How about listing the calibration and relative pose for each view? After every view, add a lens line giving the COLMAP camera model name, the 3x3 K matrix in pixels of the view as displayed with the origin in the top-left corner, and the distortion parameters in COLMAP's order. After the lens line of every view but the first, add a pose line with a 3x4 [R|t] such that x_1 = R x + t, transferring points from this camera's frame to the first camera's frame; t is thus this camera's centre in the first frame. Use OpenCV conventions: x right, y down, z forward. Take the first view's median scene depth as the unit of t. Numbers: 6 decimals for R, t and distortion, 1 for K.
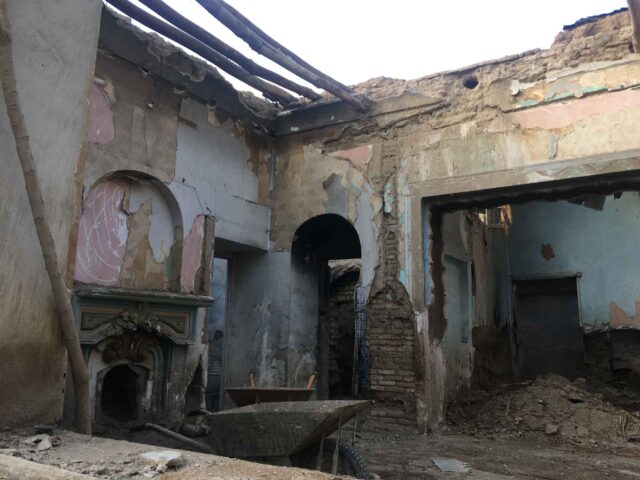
lens RADIAL K [[551.4, 0, 320.2], [0, 551.4, 238.8], [0, 0, 1]] dist [0.079335, -0.081075]
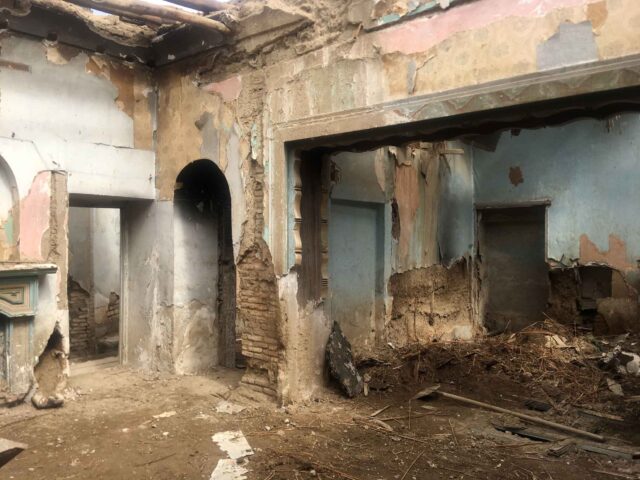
lens RADIAL K [[551.4, 0, 319.6], [0, 551.4, 238.0], [0, 0, 1]] dist [0.079335, -0.081075]
pose [[0.988667, -0.017265, -0.149131, 0.353163], [0.044825, 0.982001, 0.183480, -0.081465], [0.143279, -0.188086, 0.971645, 0.154502]]
